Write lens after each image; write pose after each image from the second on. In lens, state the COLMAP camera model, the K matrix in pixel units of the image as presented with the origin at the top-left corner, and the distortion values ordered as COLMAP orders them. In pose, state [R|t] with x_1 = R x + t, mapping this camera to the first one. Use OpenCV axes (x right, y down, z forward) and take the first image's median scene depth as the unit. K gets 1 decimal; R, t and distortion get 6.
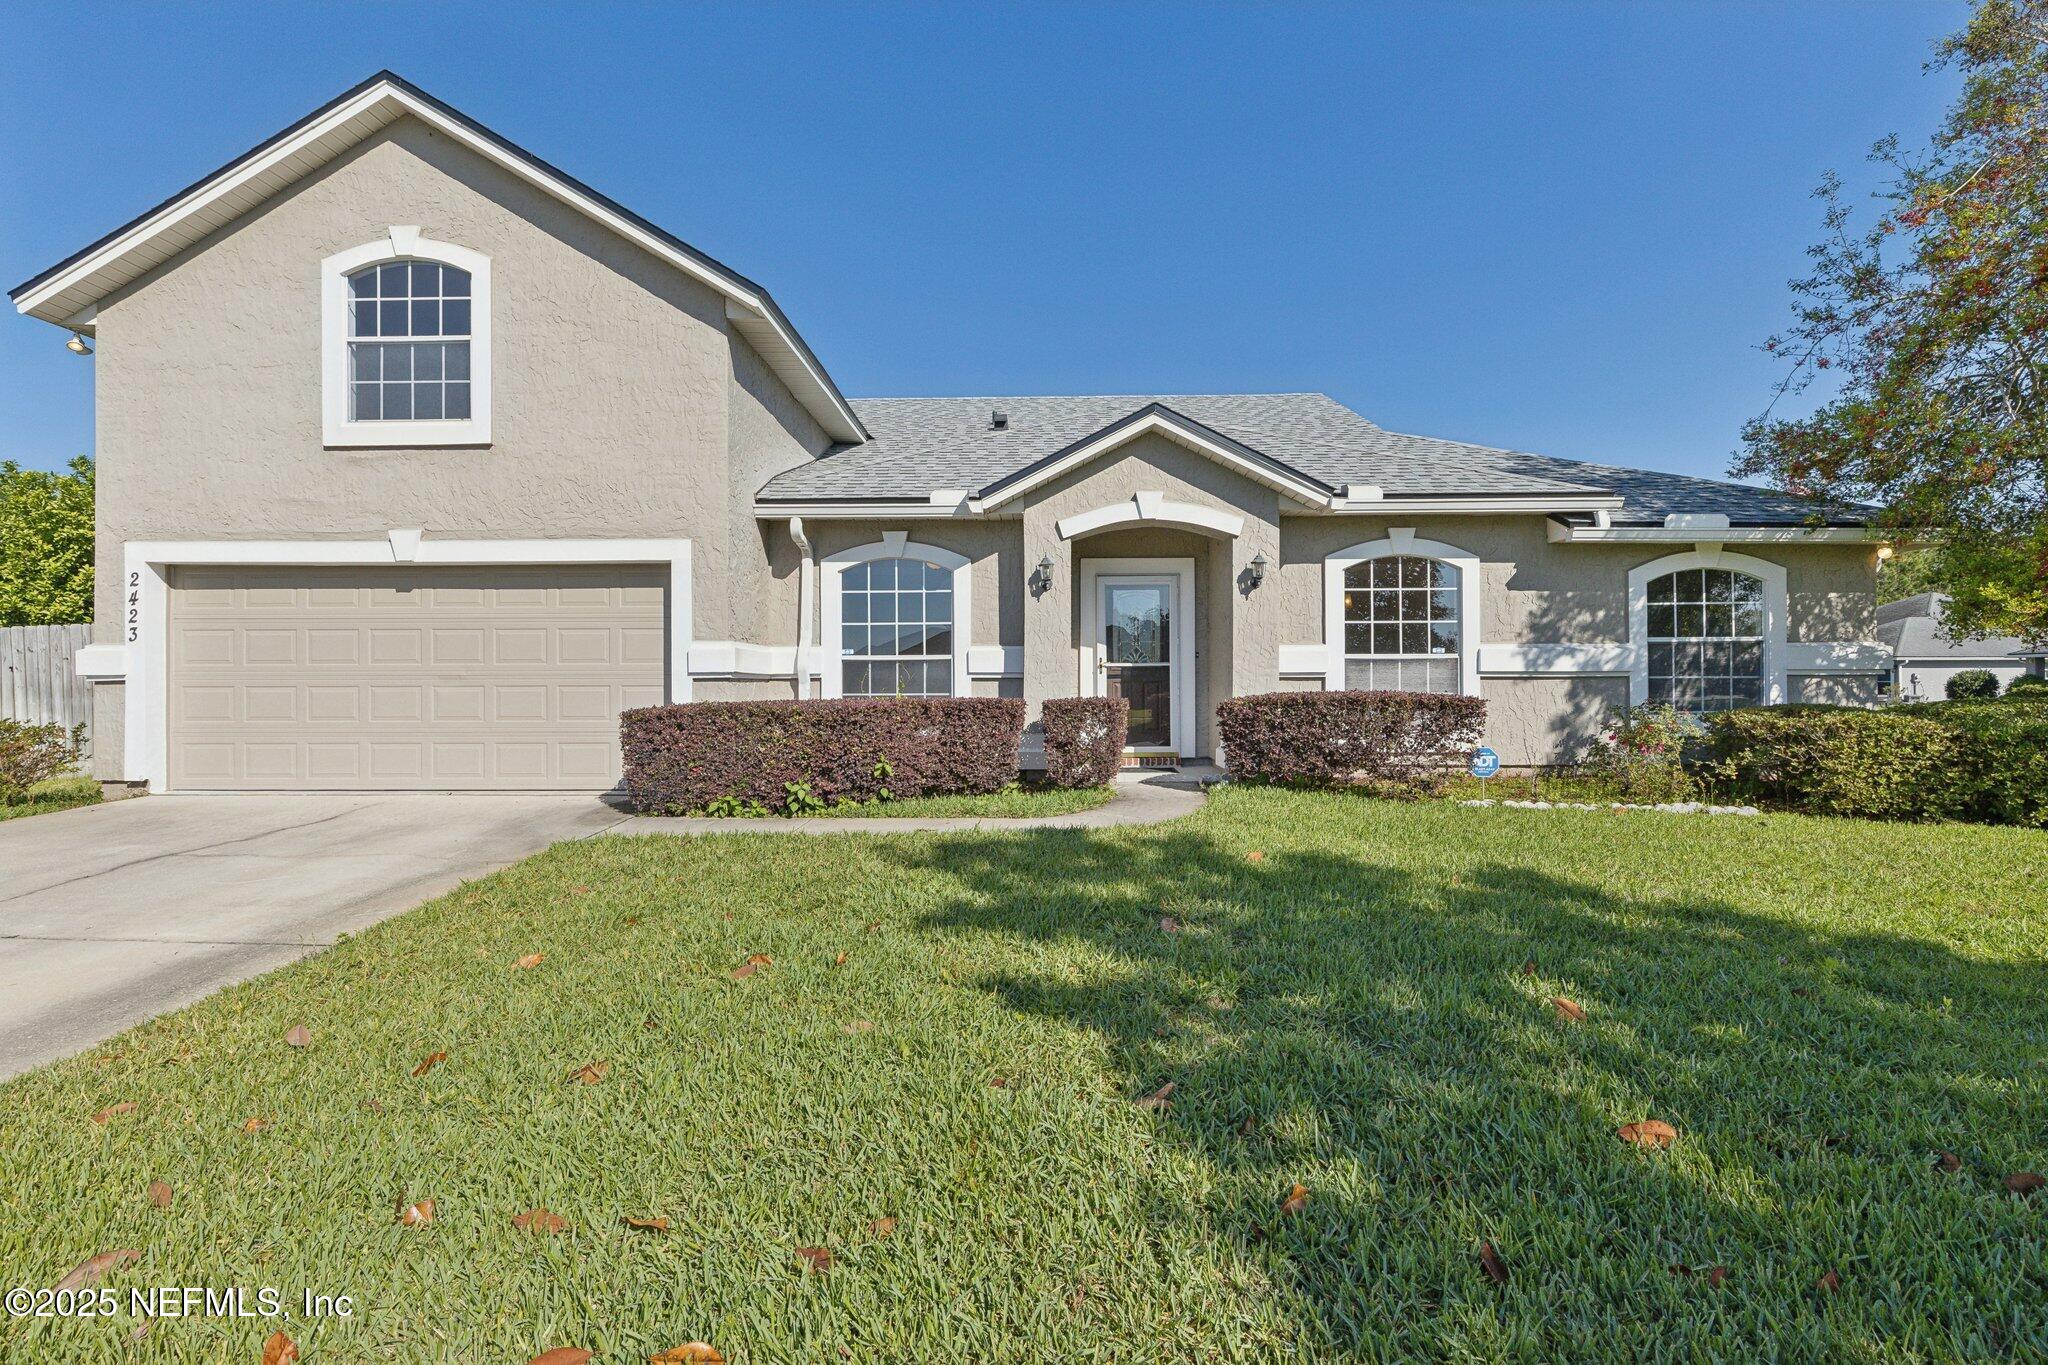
lens RADIAL K [[930.8, 0, 1031.1], [0, 930.8, 677.5], [0, 0, 1]] dist [0.013517, -0.002669]
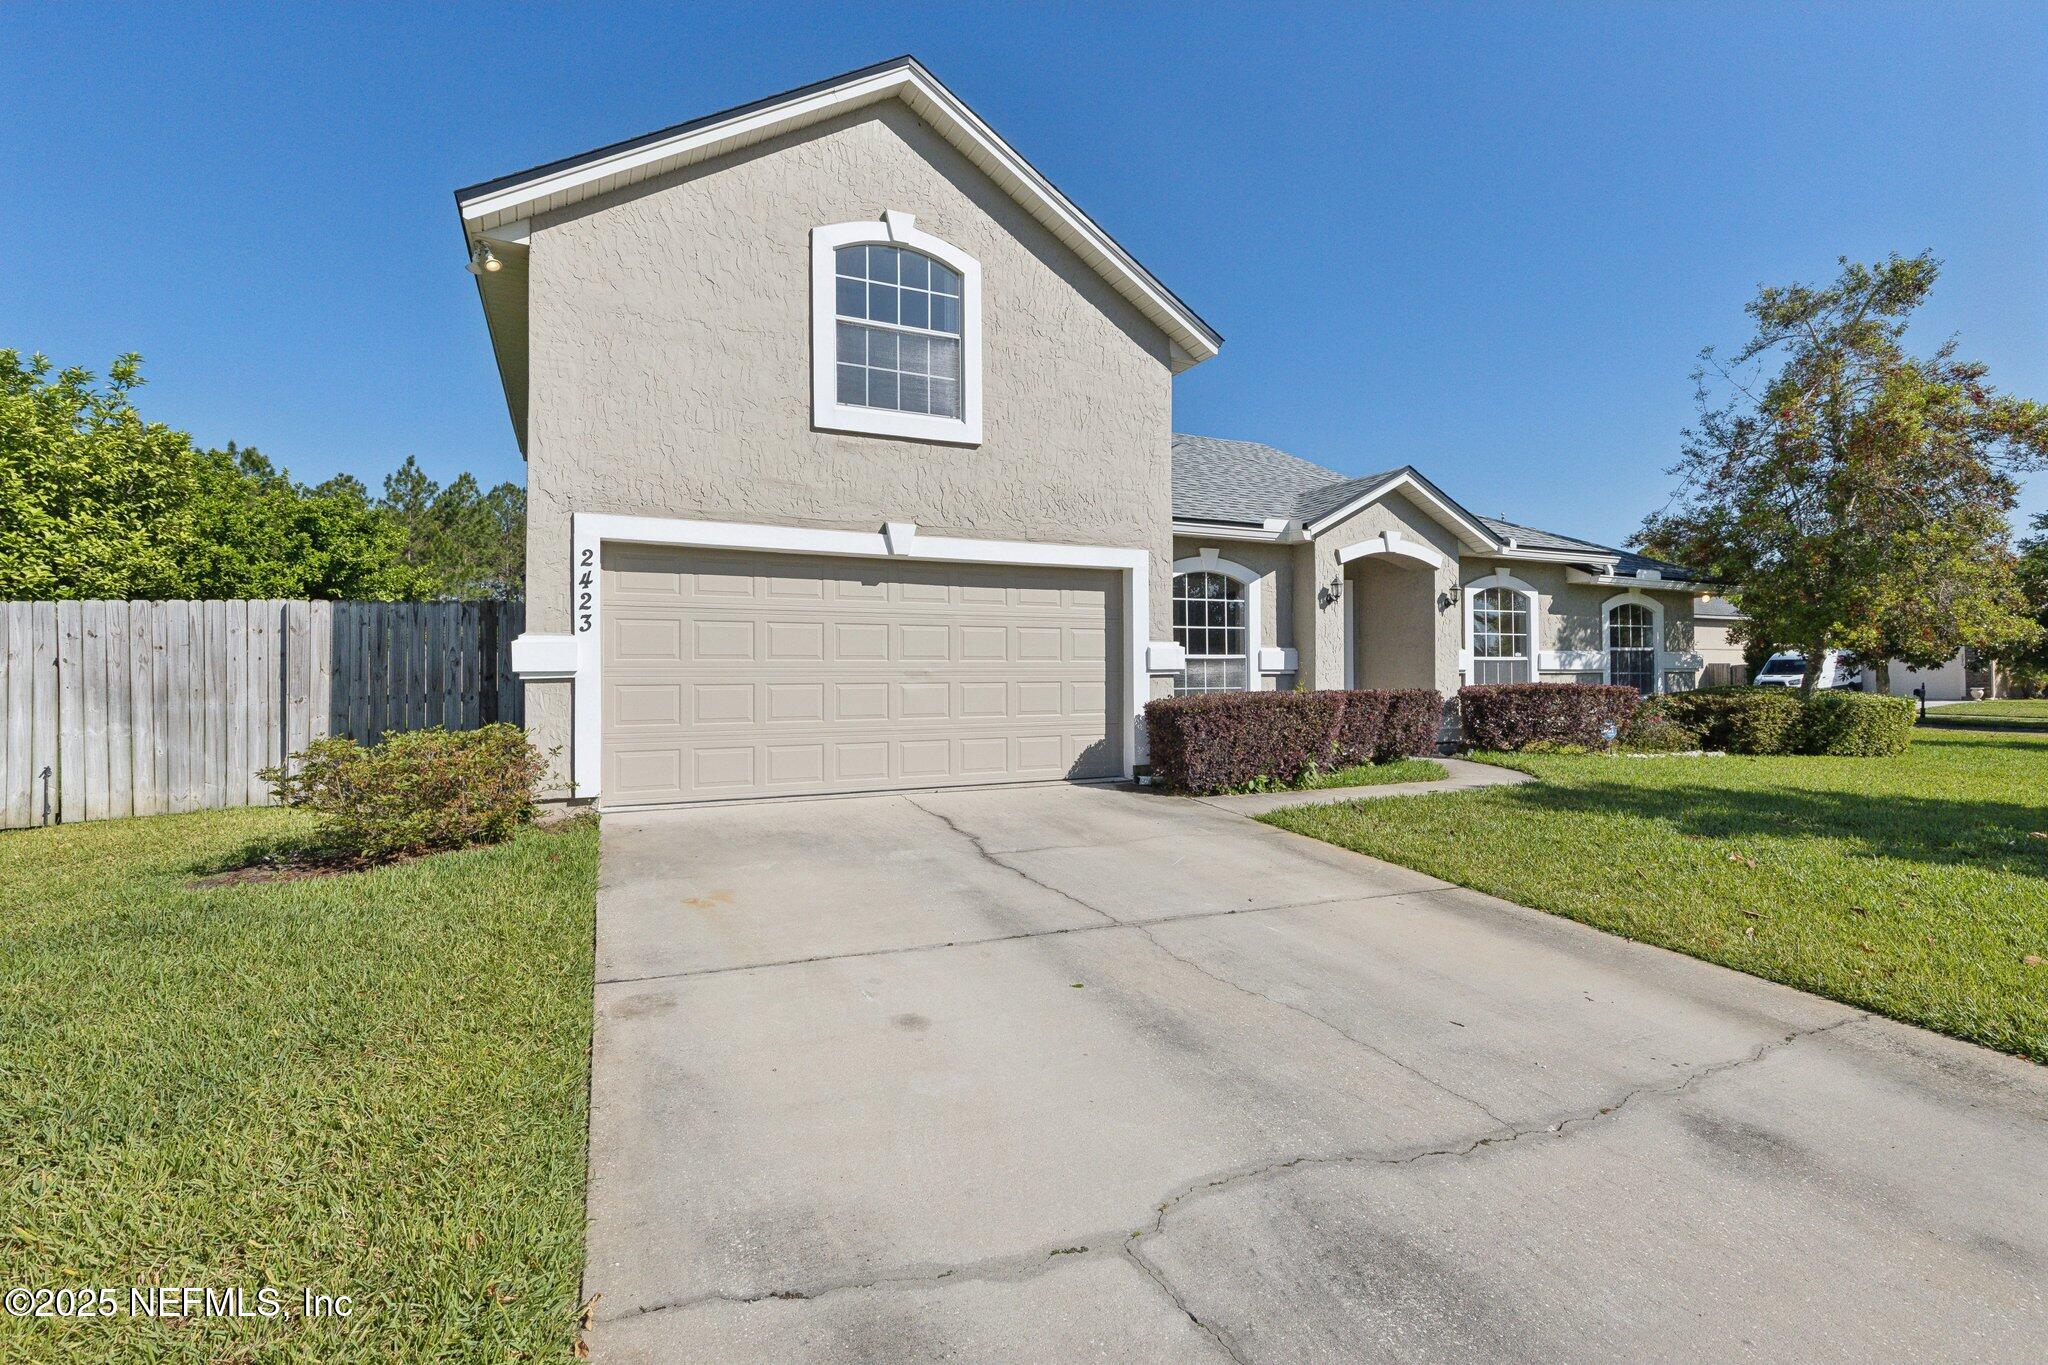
lens RADIAL K [[930.8, 0, 1039.6], [0, 930.8, 673.9], [0, 0, 1]] dist [0.013517, -0.002669]
pose [[0.889347, -0.000548, 0.457232, -0.907853], [-0.000676, 0.999997, 0.002514, -0.002542], [-0.457232, -0.002545, 0.889344, 0.062825]]
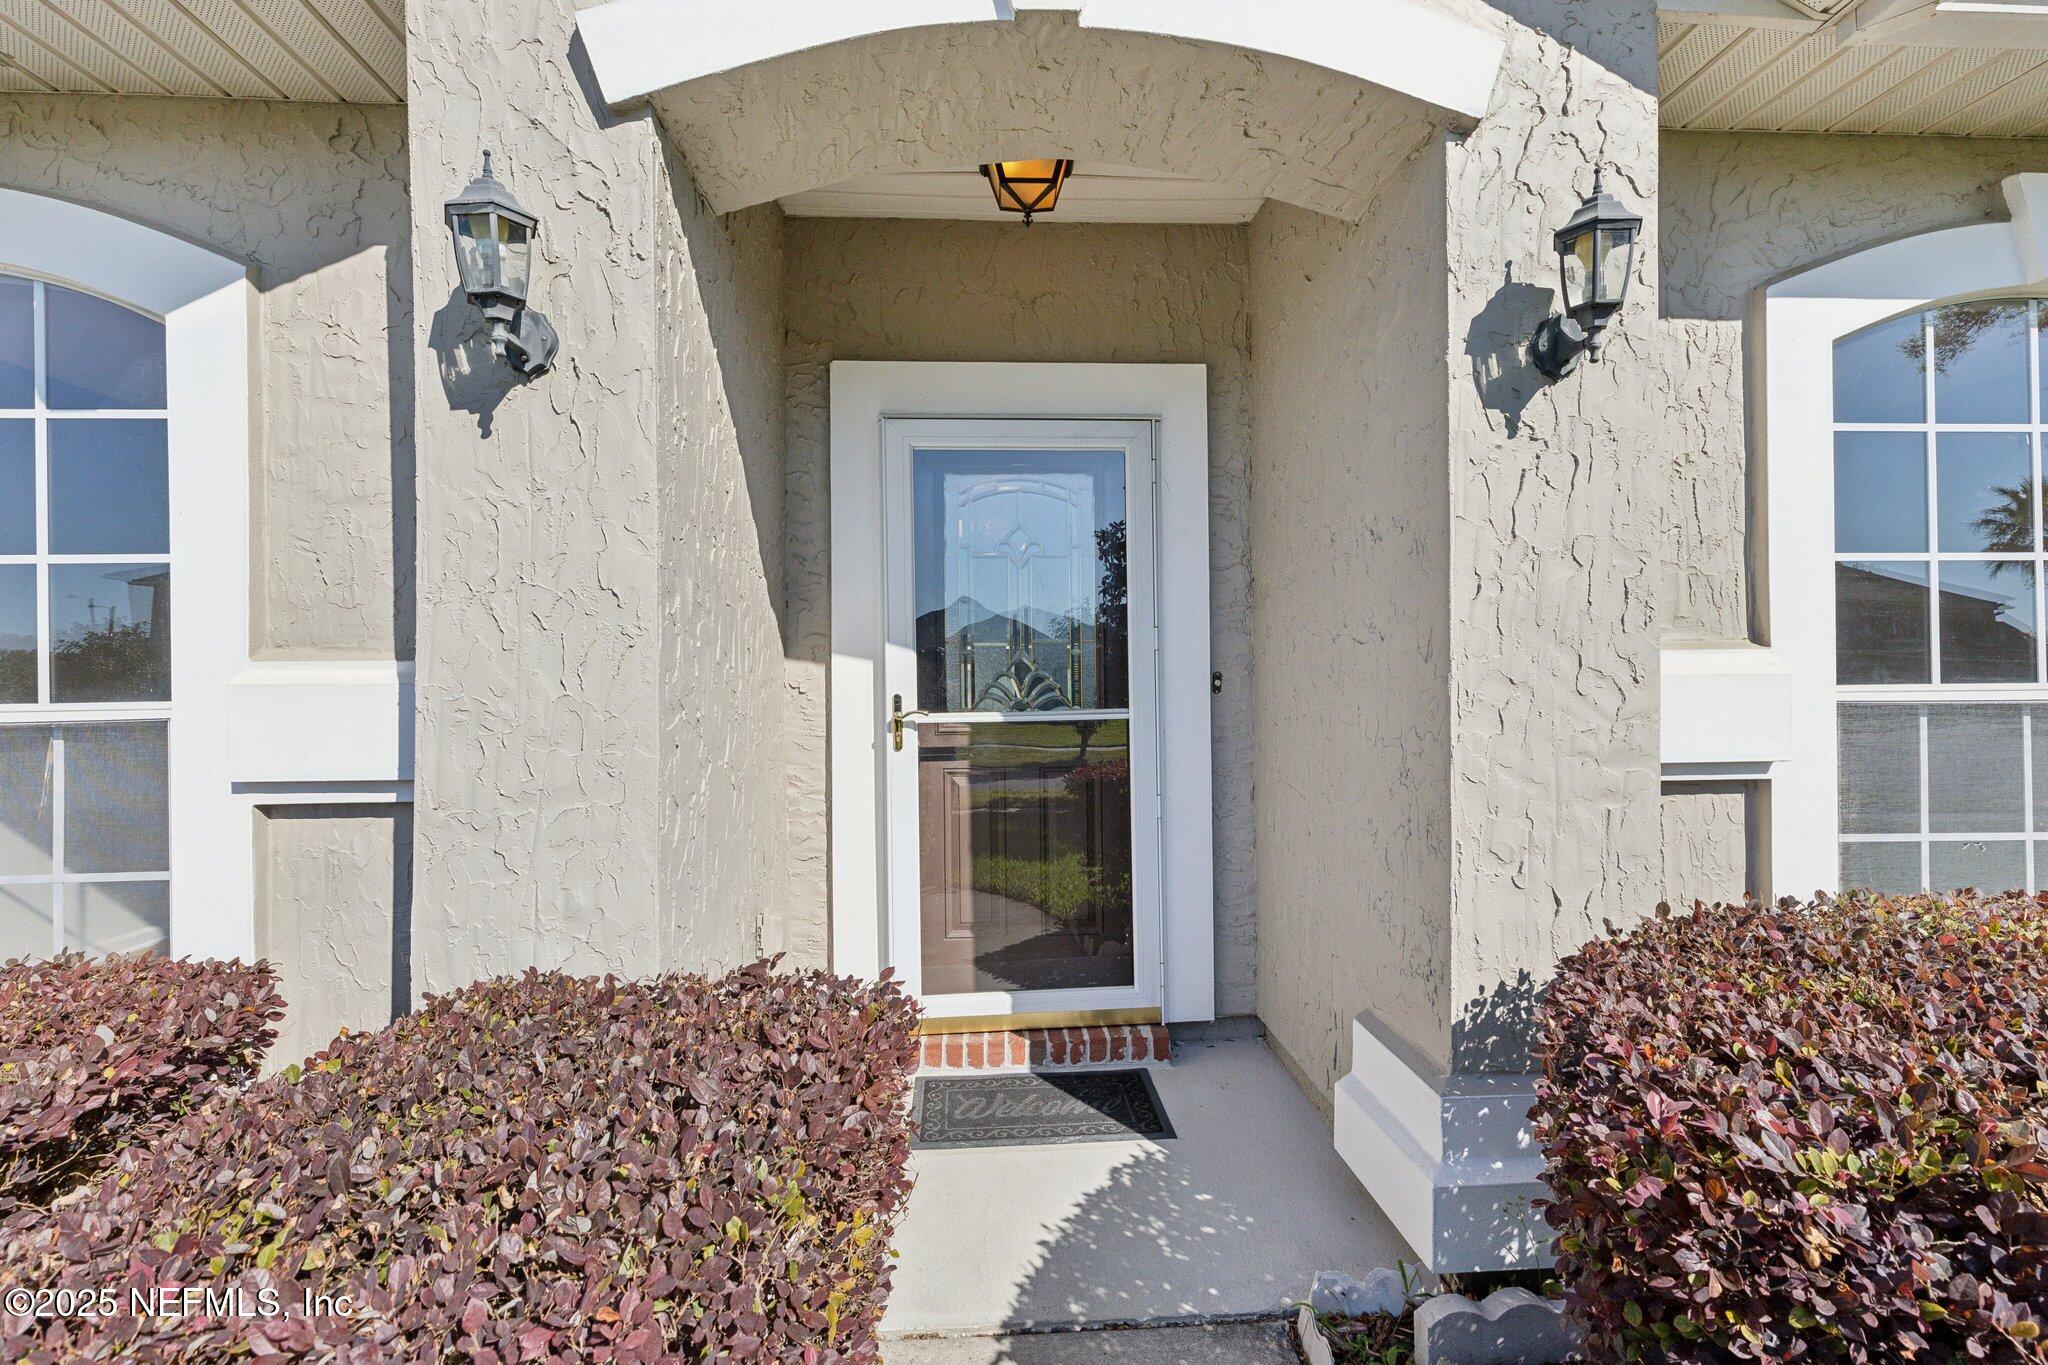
lens RADIAL K [[930.8, 0, 1034.3], [0, 930.8, 673.7], [0, 0, 1]] dist [0.013517, -0.002669]
pose [[0.996696, -0.006392, 0.080967, 0.107249], [0.006741, 0.999969, -0.004043, -0.029755], [-0.080939, 0.004576, 0.996709, 0.800273]]
